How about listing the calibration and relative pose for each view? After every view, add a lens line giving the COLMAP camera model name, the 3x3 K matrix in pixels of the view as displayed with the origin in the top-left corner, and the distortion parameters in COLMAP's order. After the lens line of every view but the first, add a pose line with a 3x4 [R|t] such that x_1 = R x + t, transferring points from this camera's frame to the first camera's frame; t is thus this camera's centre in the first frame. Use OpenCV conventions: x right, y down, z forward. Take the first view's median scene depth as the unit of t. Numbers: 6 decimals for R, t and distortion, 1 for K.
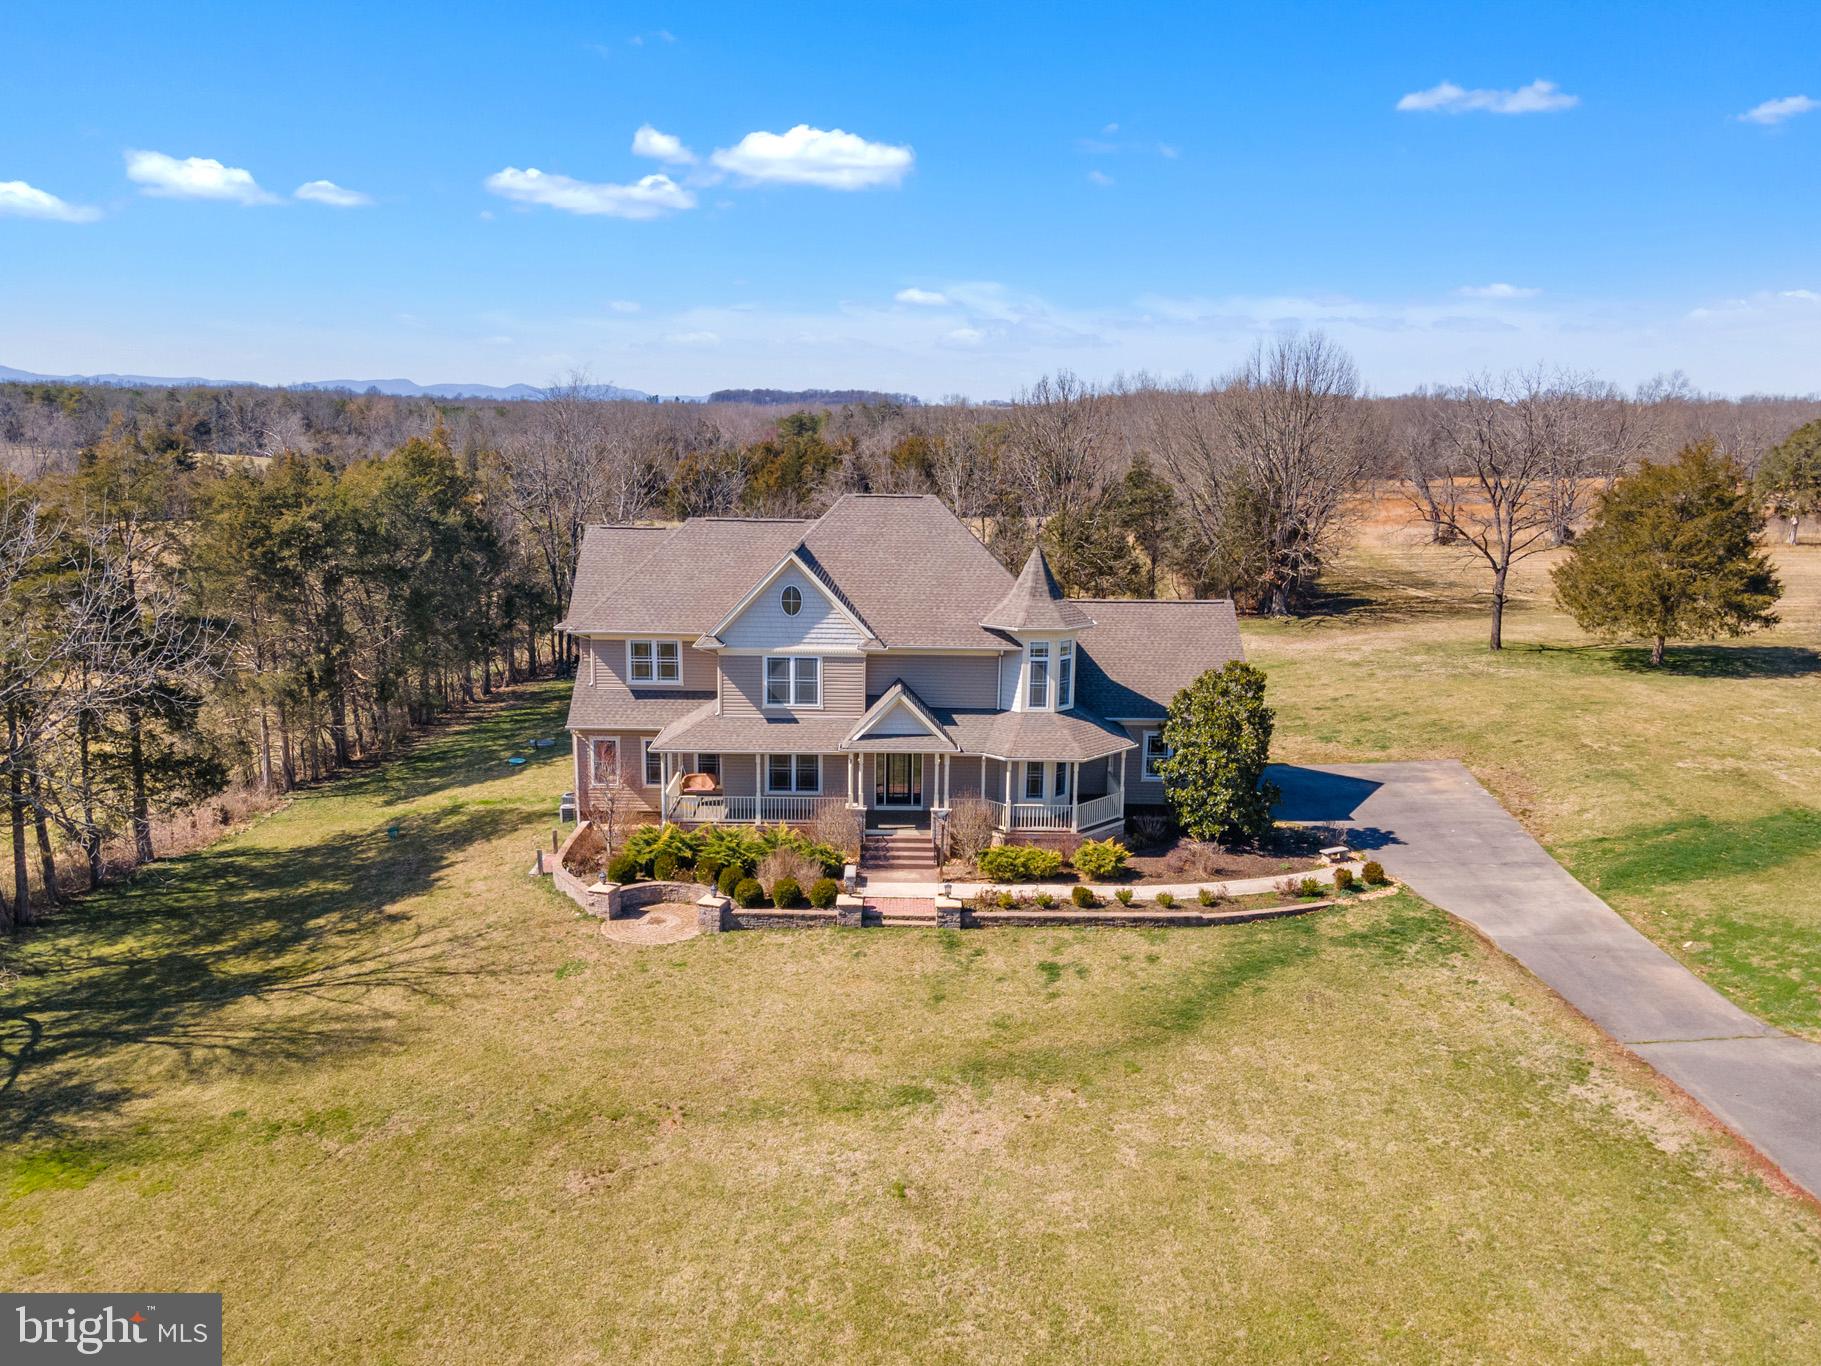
lens RADIAL K [[1361.4, 0, 910.5], [0, 1361.4, 683.0], [0, 0, 1]] dist [0.033121, 0.035563]
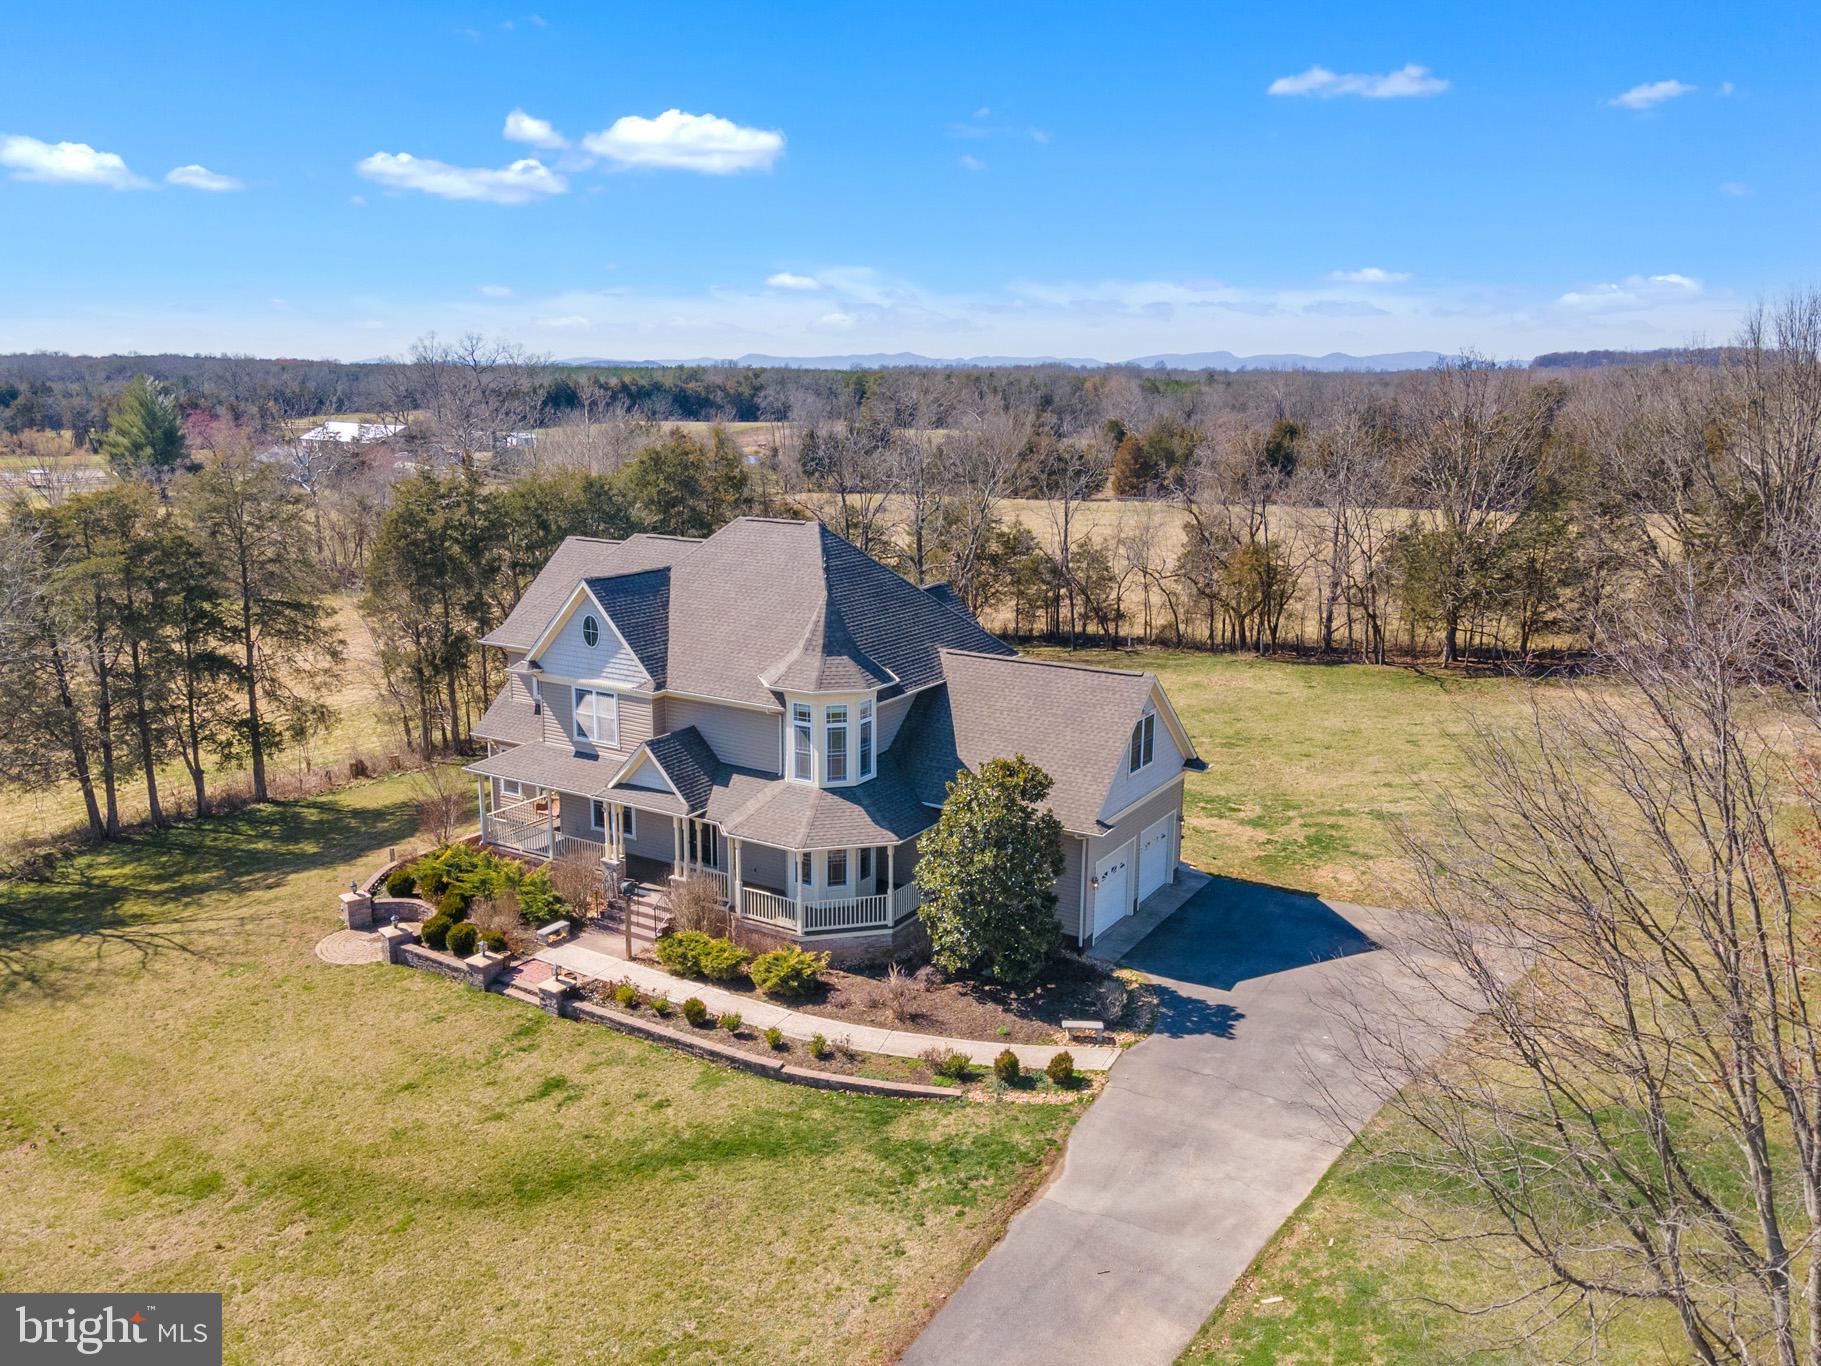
lens RADIAL K [[1378.3, 0, 910.5], [0, 1378.3, 683.0], [0, 0, 1]] dist [0.007296, 0.073909]
pose [[0.843087, 0.103178, -0.527786, 0.647541], [-0.092928, 0.994610, 0.045996, -0.095411], [0.529687, 0.010268, 0.848131, 0.325527]]
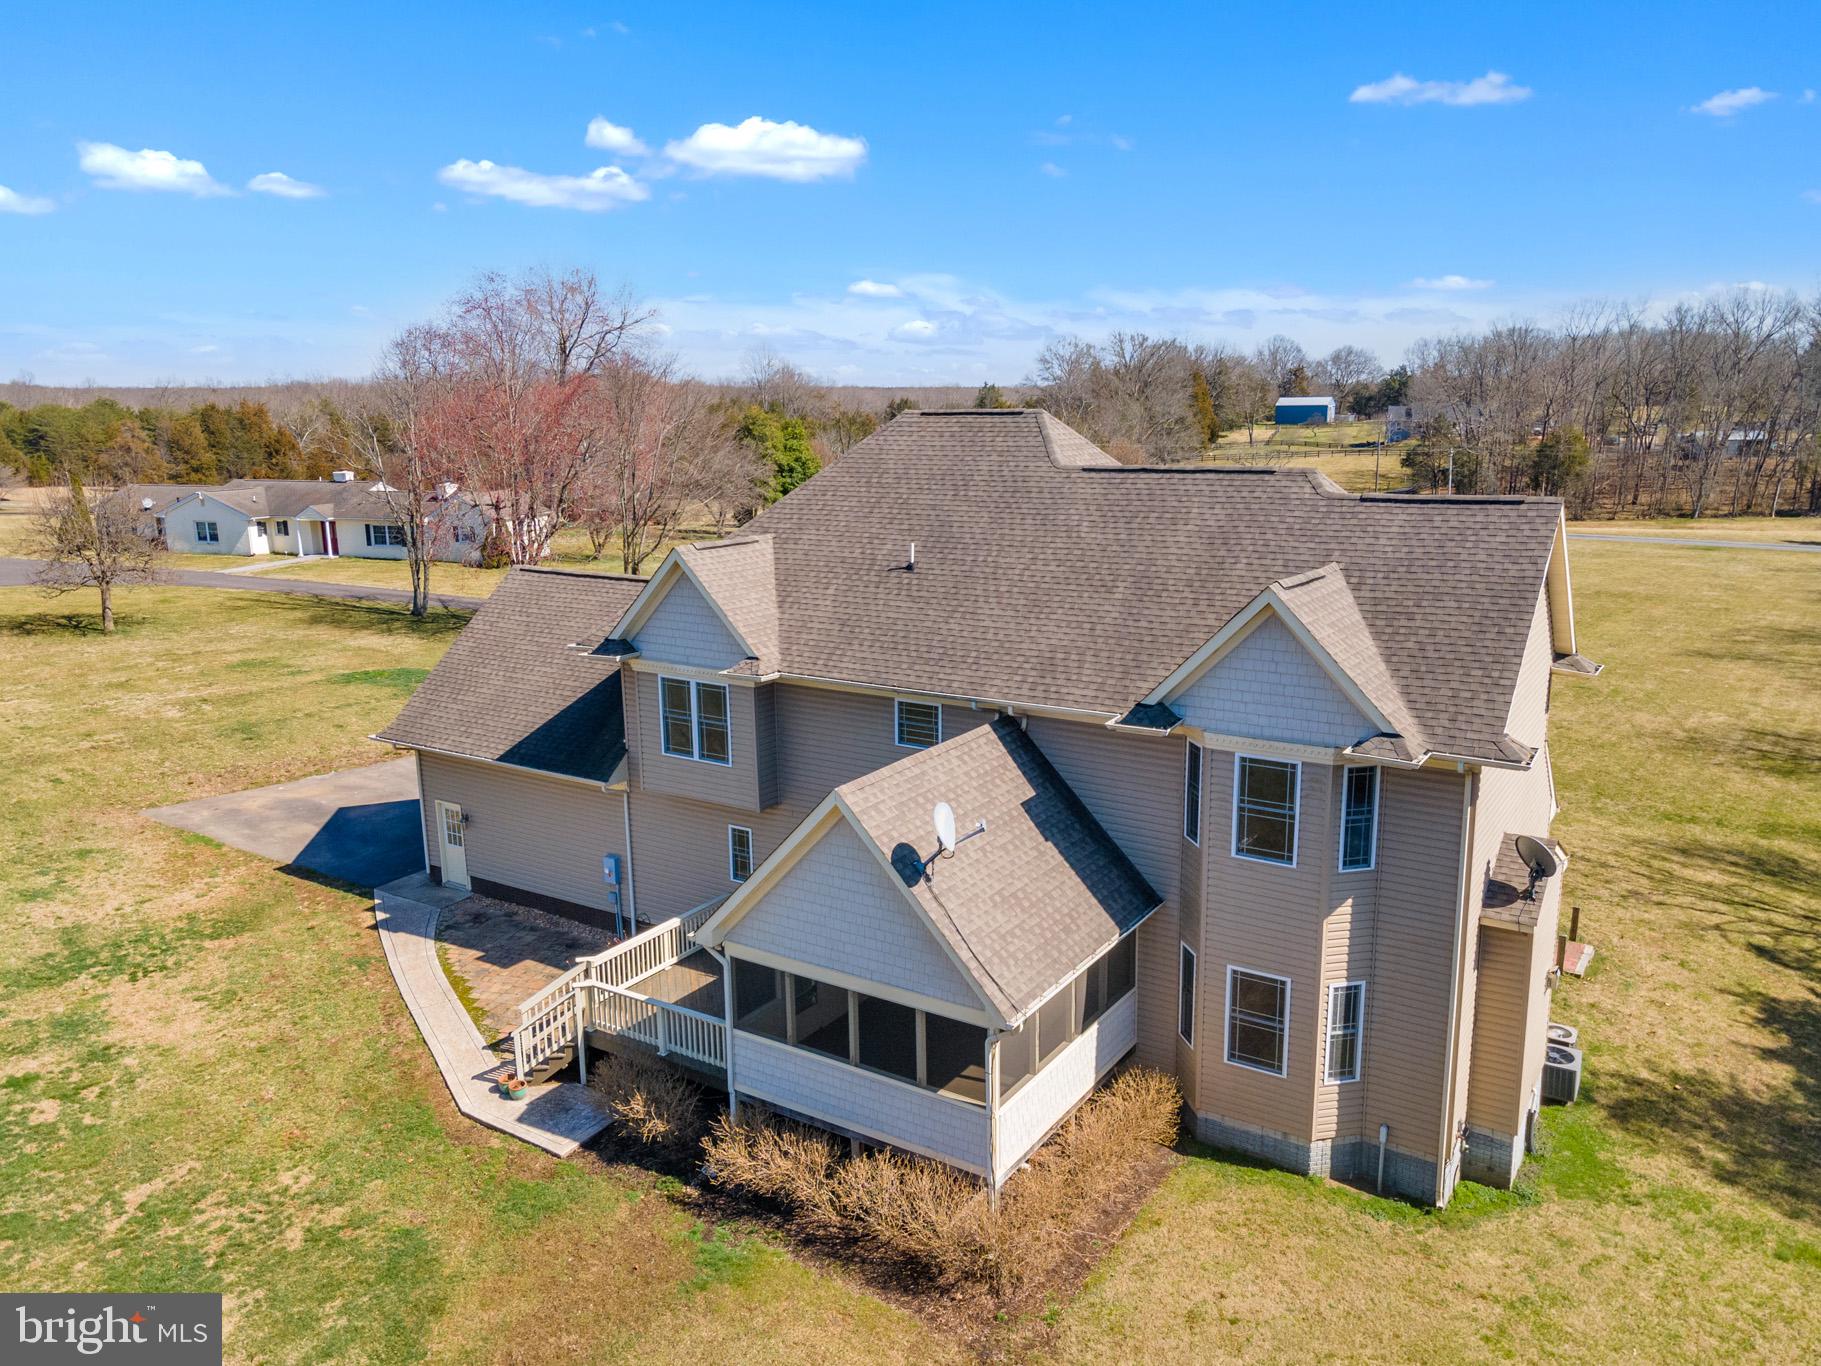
lens RADIAL K [[1361.4, 0, 910.5], [0, 1361.4, 683.0], [0, 0, 1]] dist [0.033121, 0.035563]
pose [[-0.825150, -0.122425, 0.551489, -0.369968], [0.101453, 0.928248, 0.357858, -0.273567], [-0.555730, 0.351236, -0.753523, 1.738266]]
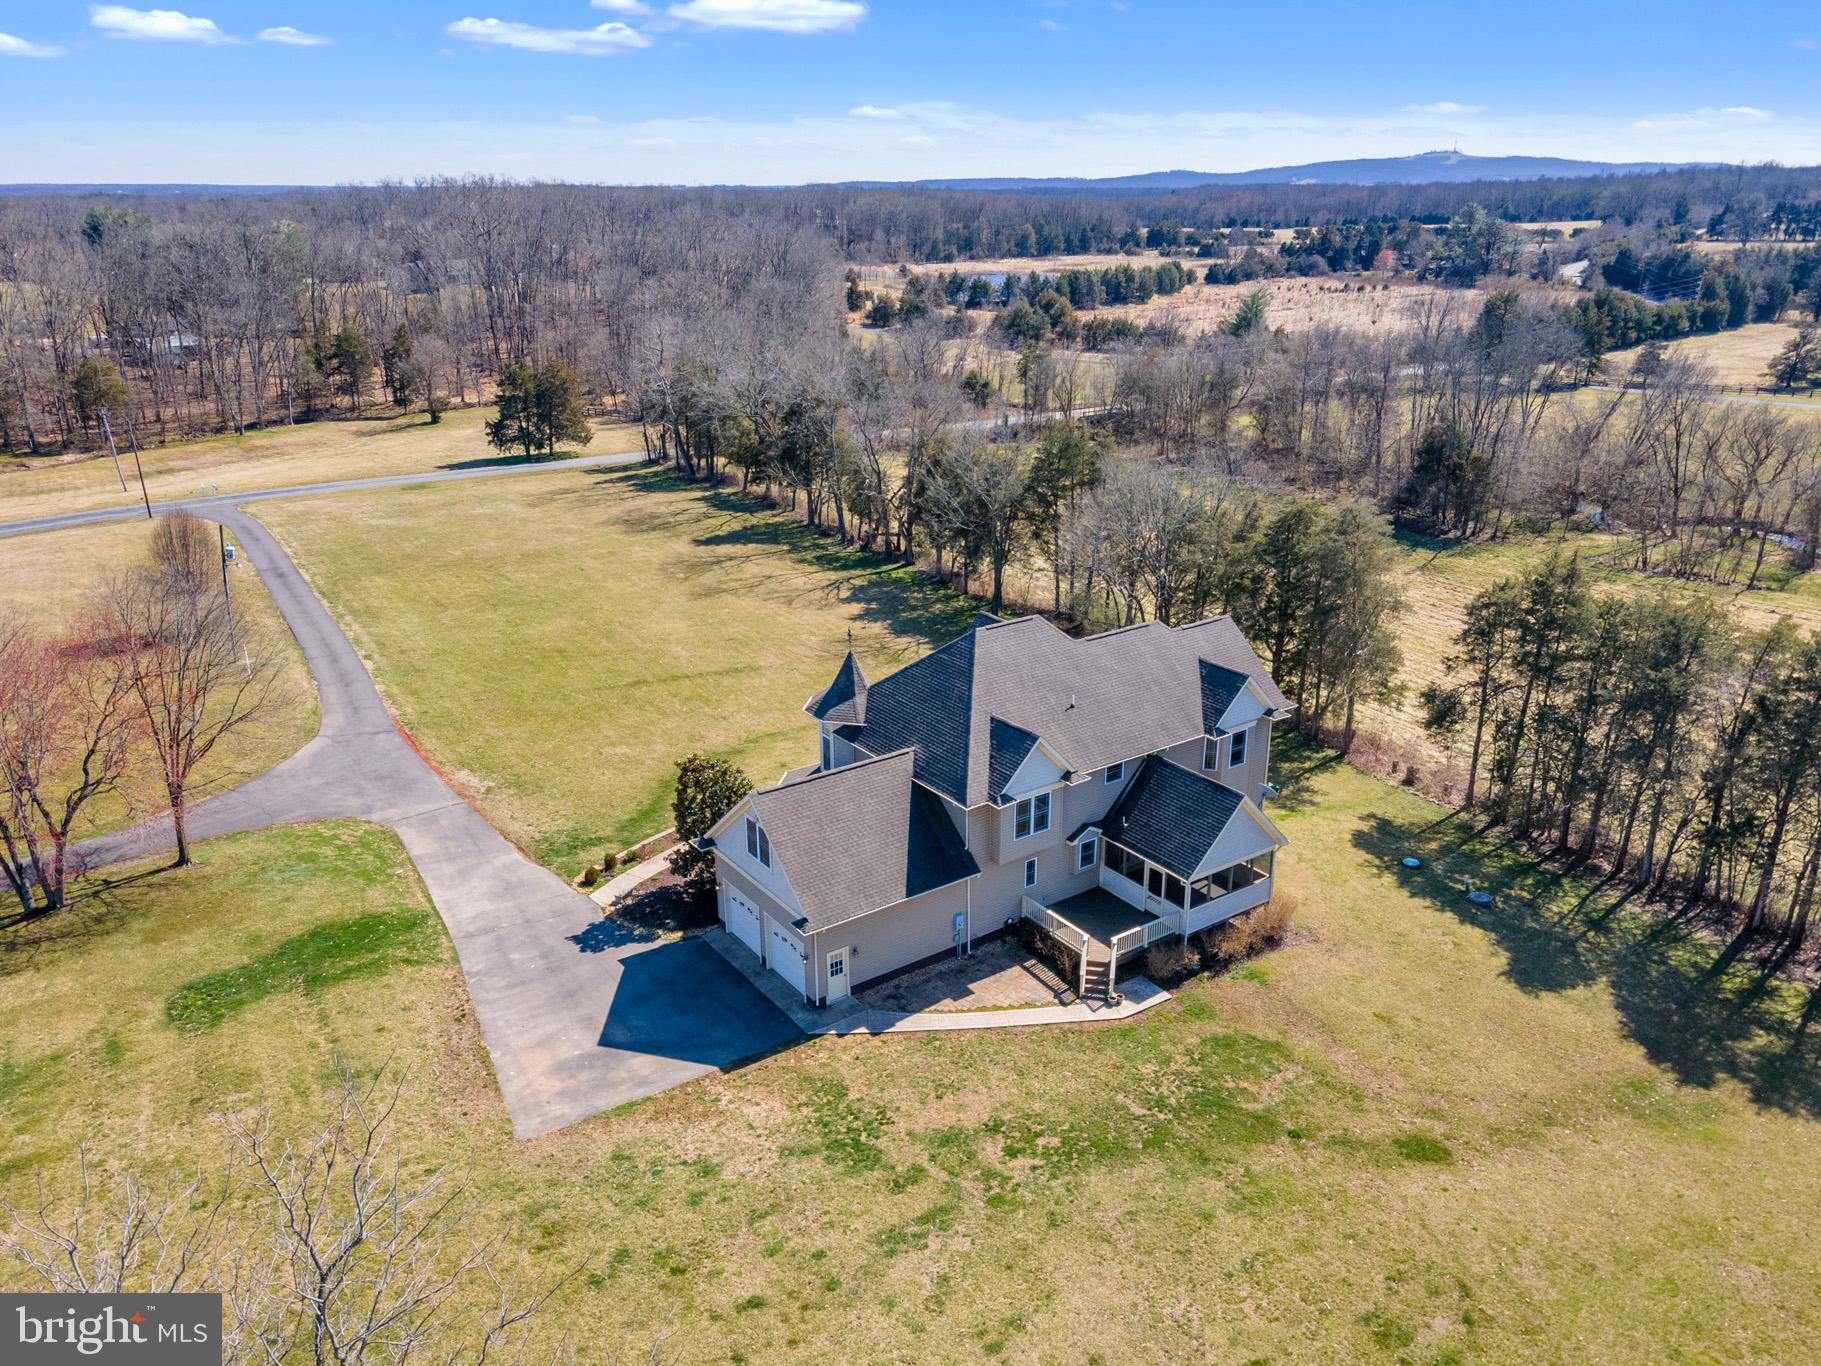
lens RADIAL K [[1361.4, 0, 910.5], [0, 1361.4, 683.0], [0, 0, 1]] dist [0.033121, 0.035563]
pose [[-0.828629, 0.182255, -0.529298, 0.769607], [-0.106630, 0.876819, 0.468849, -0.710001], [0.549549, 0.444941, -0.707124, 2.079117]]
